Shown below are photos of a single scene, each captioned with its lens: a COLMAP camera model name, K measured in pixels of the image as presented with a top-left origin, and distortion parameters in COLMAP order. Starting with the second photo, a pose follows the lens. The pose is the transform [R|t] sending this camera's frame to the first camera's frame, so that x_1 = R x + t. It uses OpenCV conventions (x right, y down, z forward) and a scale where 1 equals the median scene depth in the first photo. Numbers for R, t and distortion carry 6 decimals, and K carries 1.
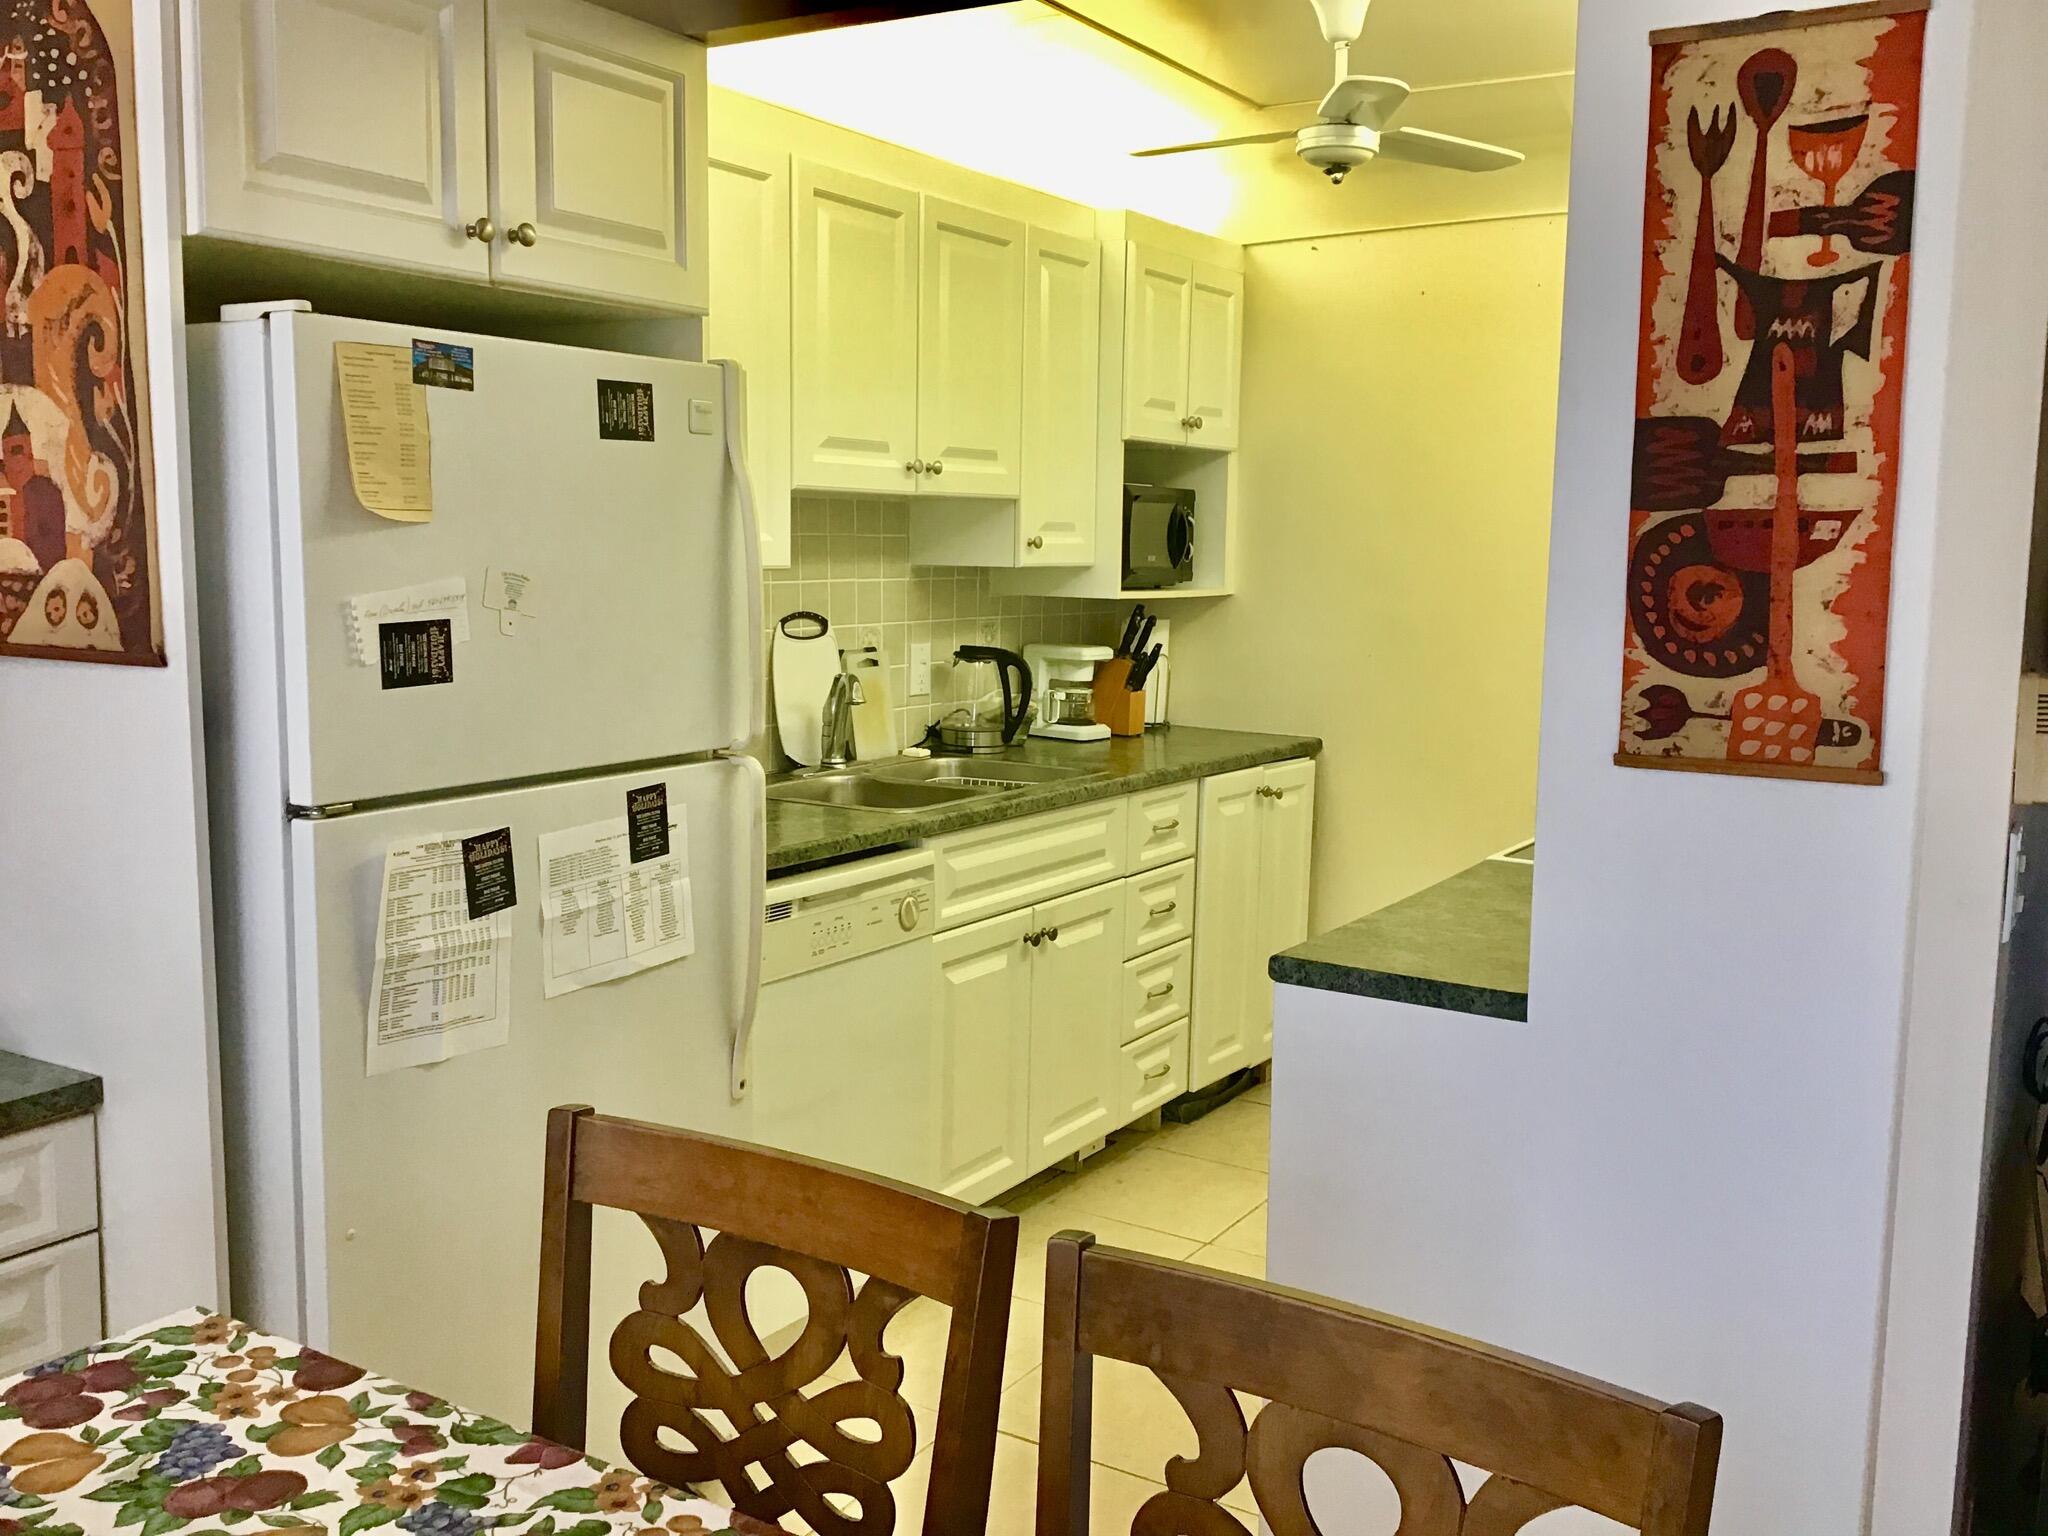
lens RADIAL K [[1823.7, 0, 1020.8], [0, 1823.7, 757.9], [0, 0, 1]] dist [0.086429, -0.146628]
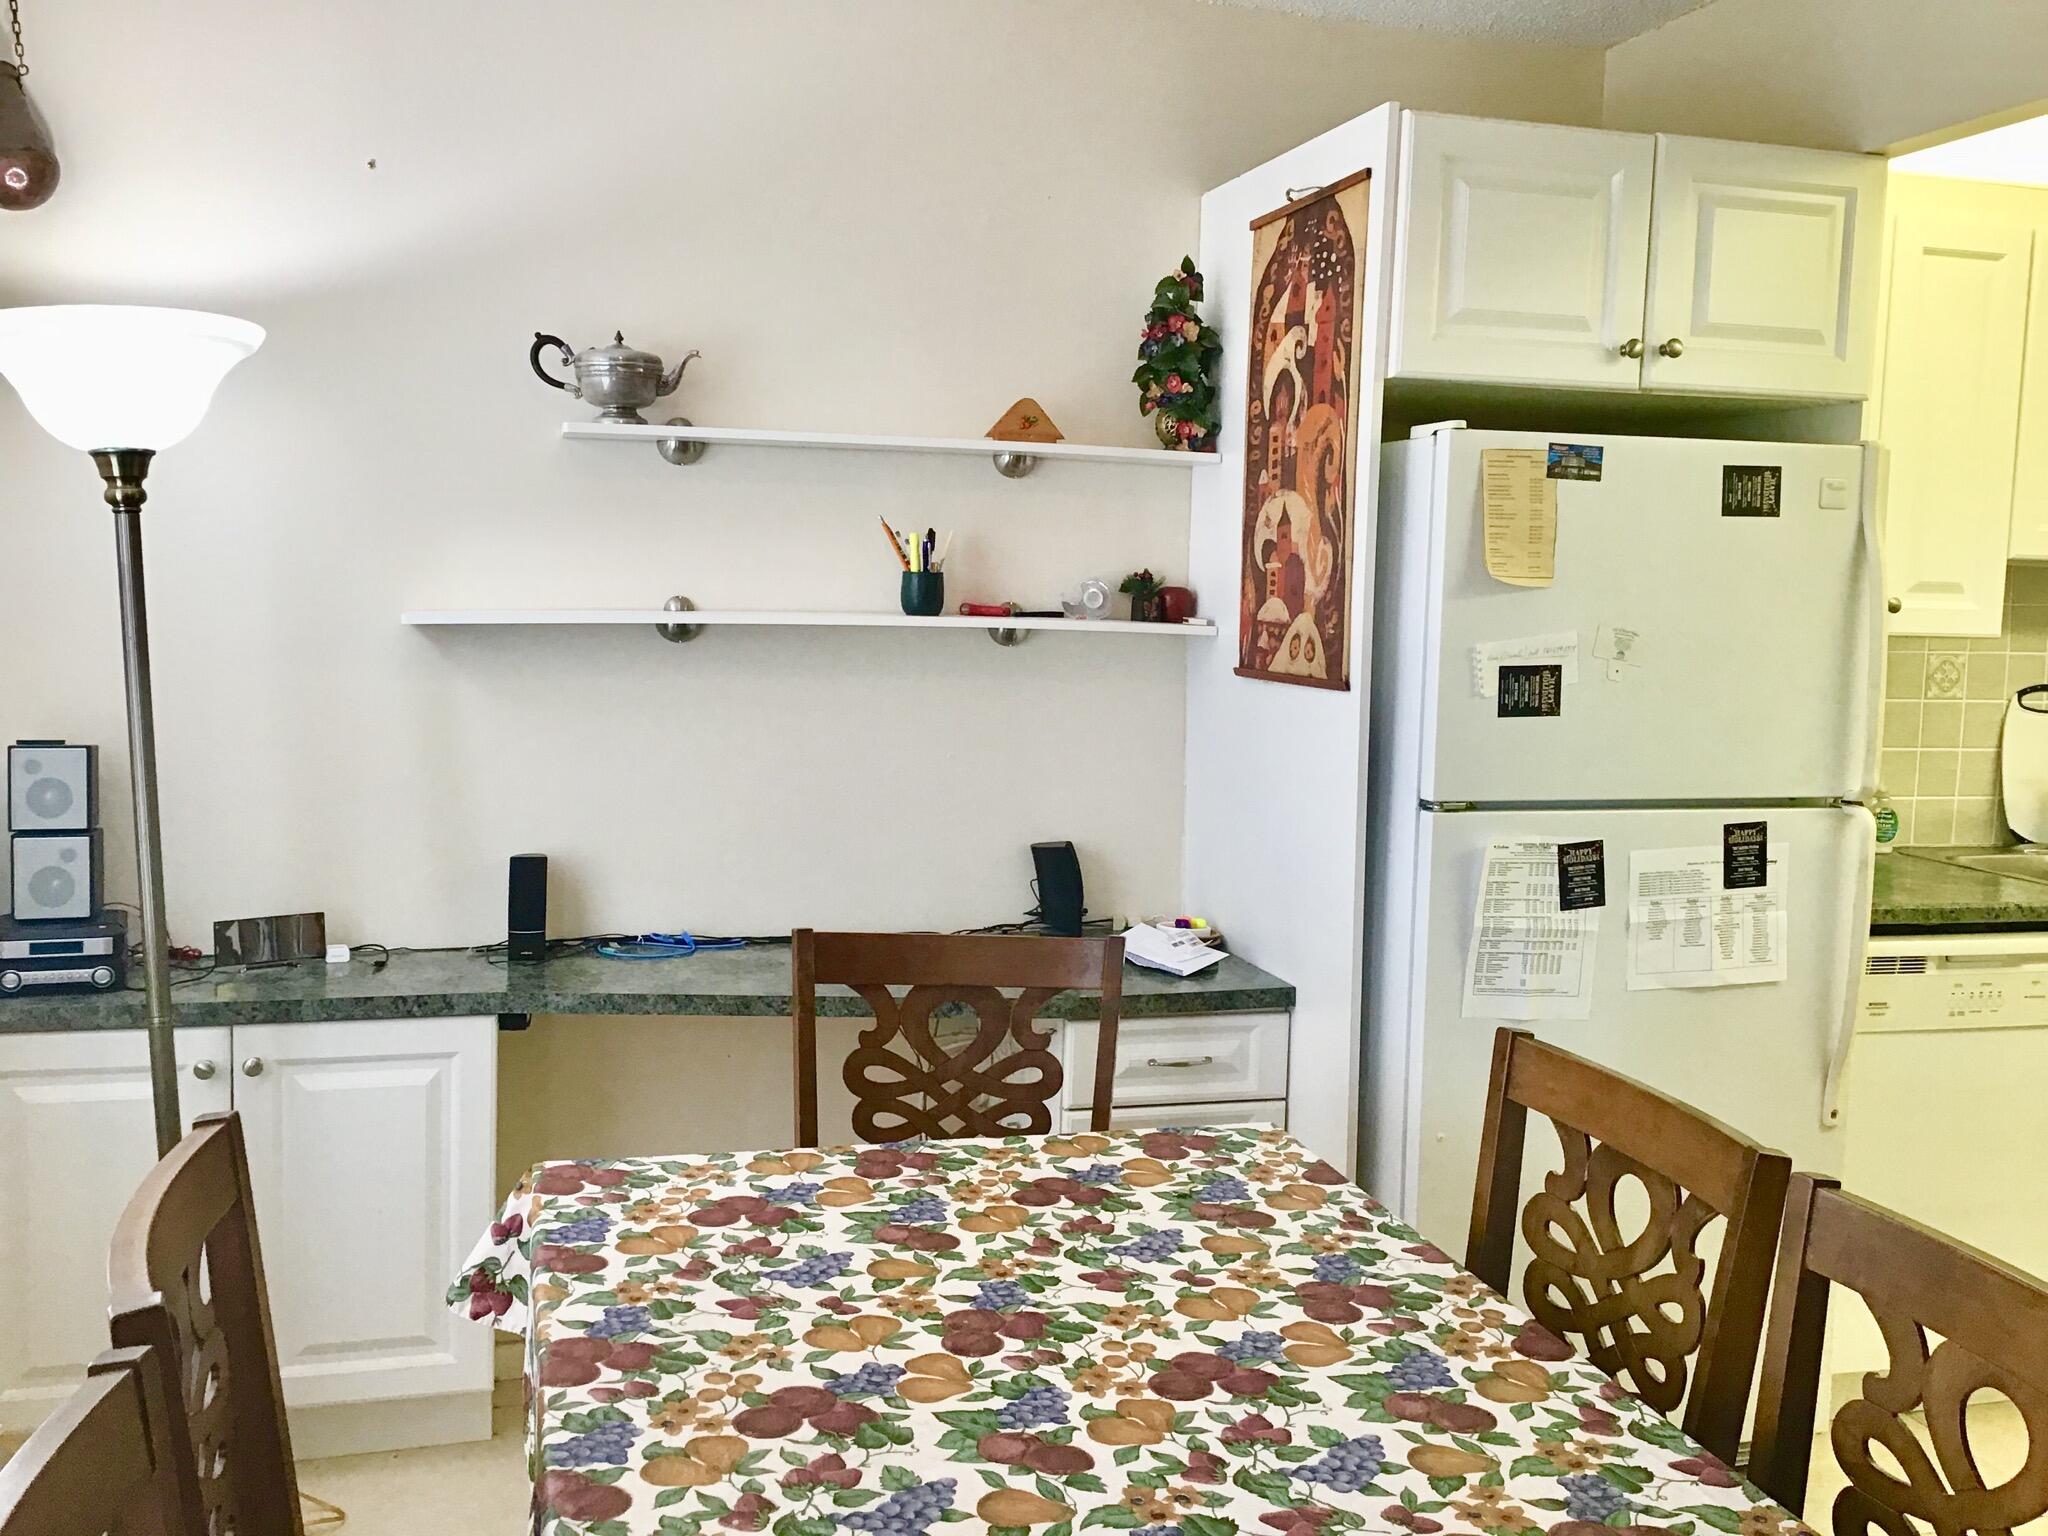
lens RADIAL K [[1824.1, 0, 1018.4], [0, 1824.1, 756.0], [0, 0, 1]] dist [0.106655, -0.214958]
pose [[0.730880, 0.070867, -0.678817, 0.268006], [-0.098571, 0.995127, -0.002242, 0.024555], [0.675351, 0.068551, 0.734304, -0.155603]]
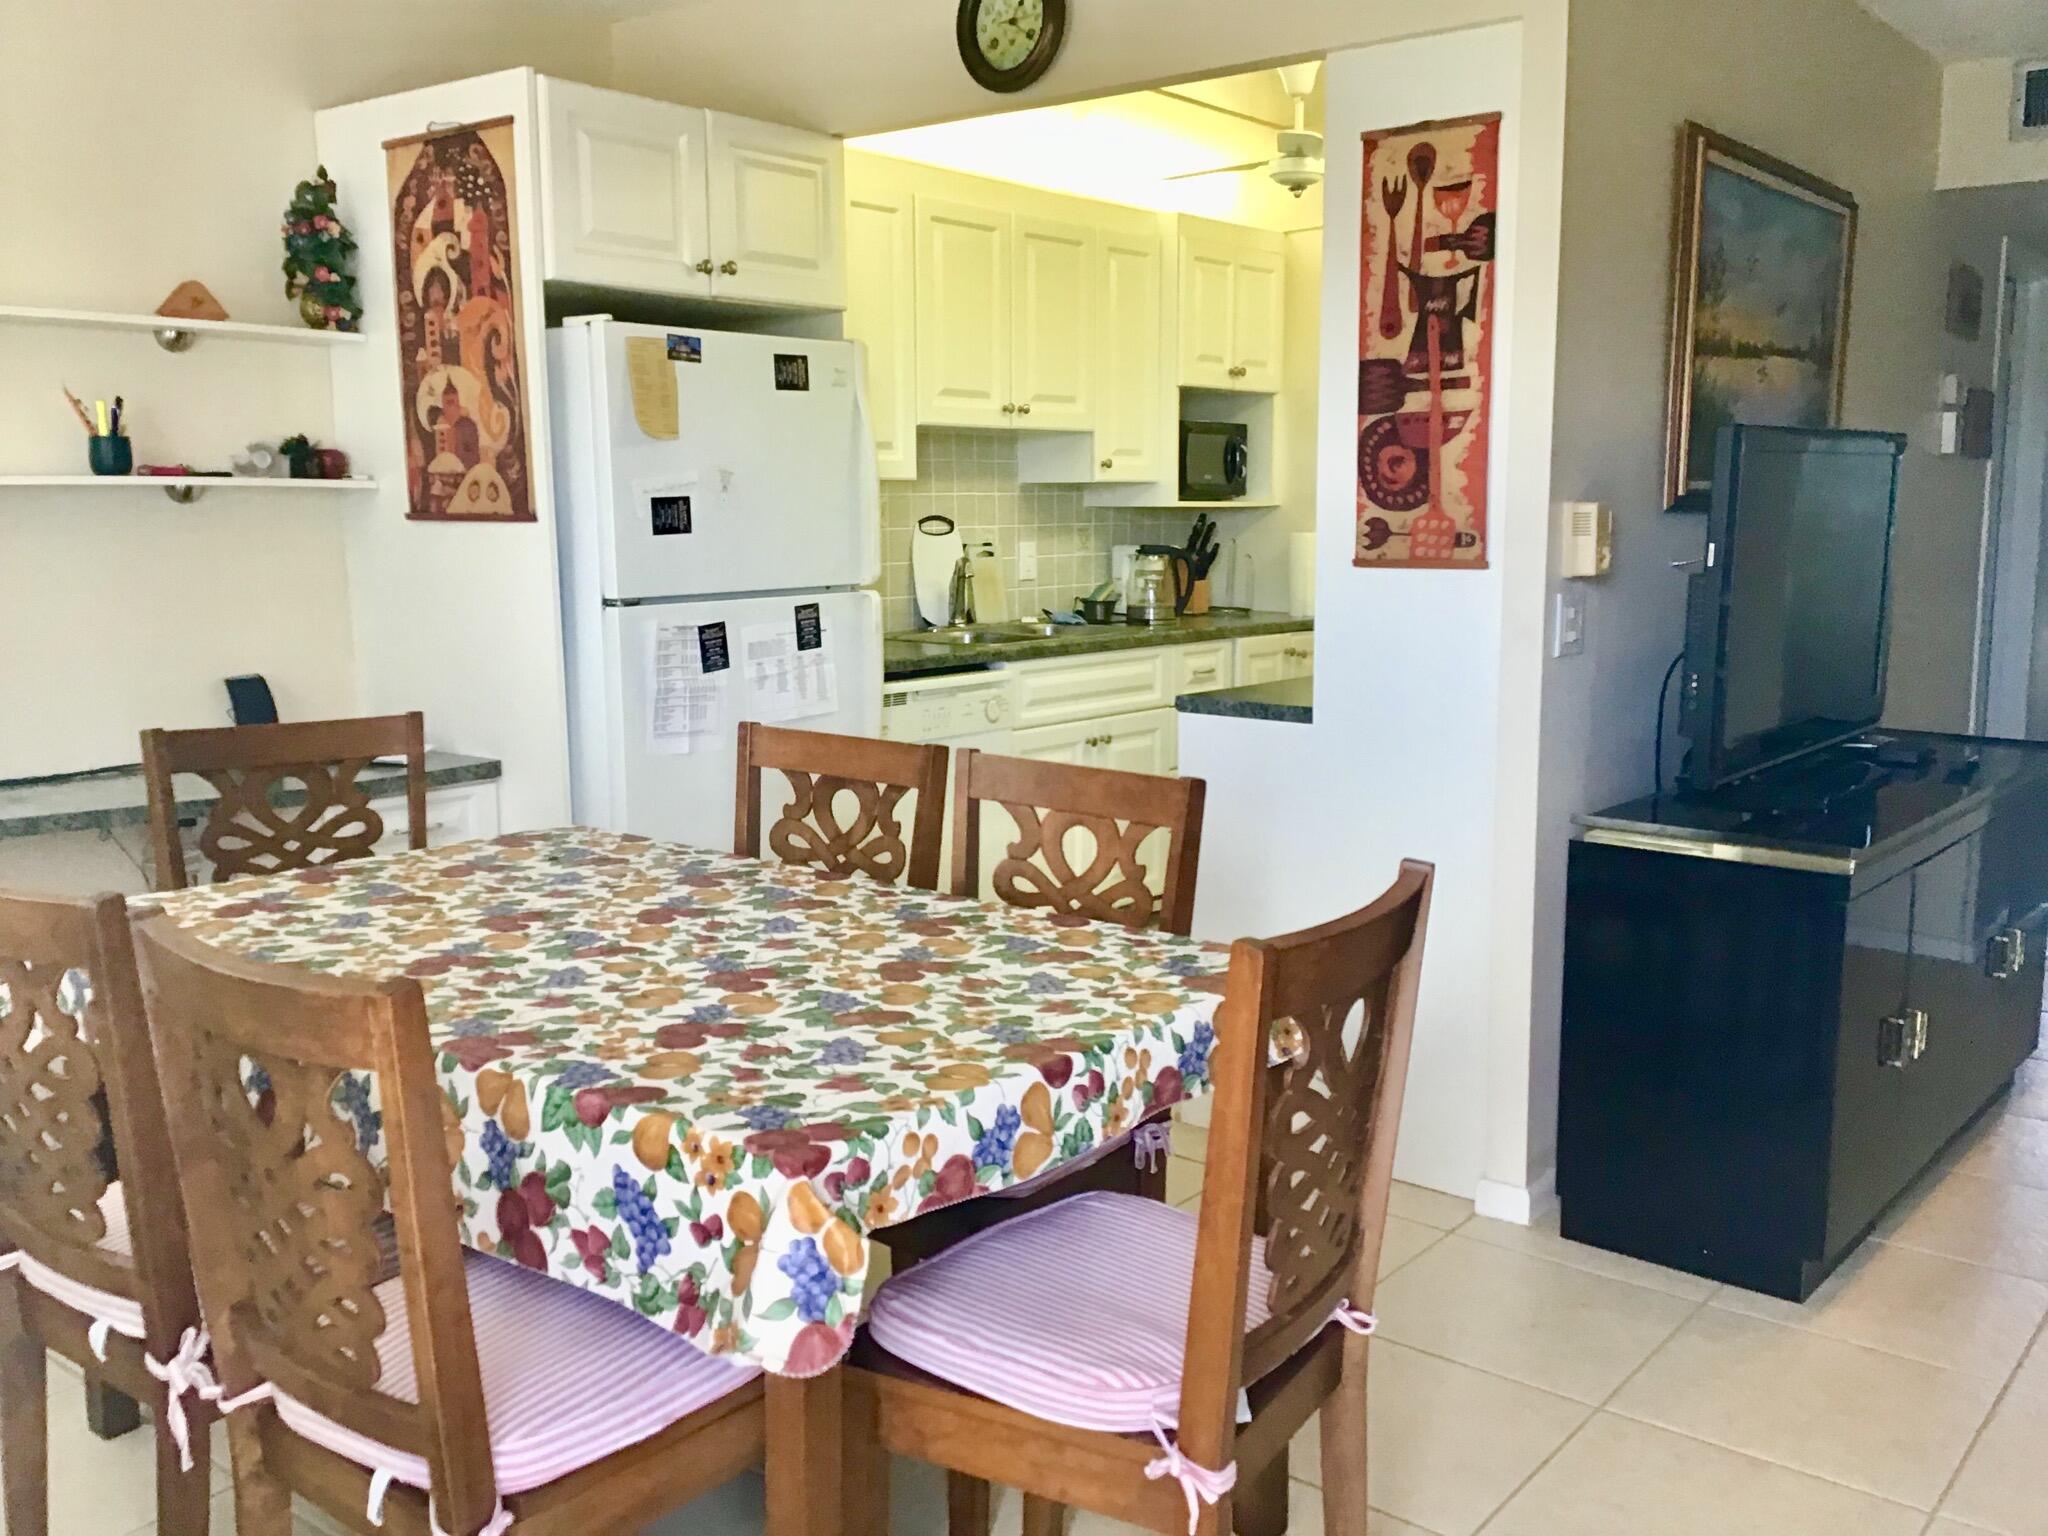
lens RADIAL K [[1810.4, 0, 1027.2], [0, 1810.4, 761.4], [0, 0, 1]] dist [0.121433, -0.201347]
pose [[0.992512, -0.000798, -0.122148, 0.215133], [0.003731, 0.999710, 0.023787, 0.134870], [0.122094, -0.024065, 0.992227, -0.671763]]
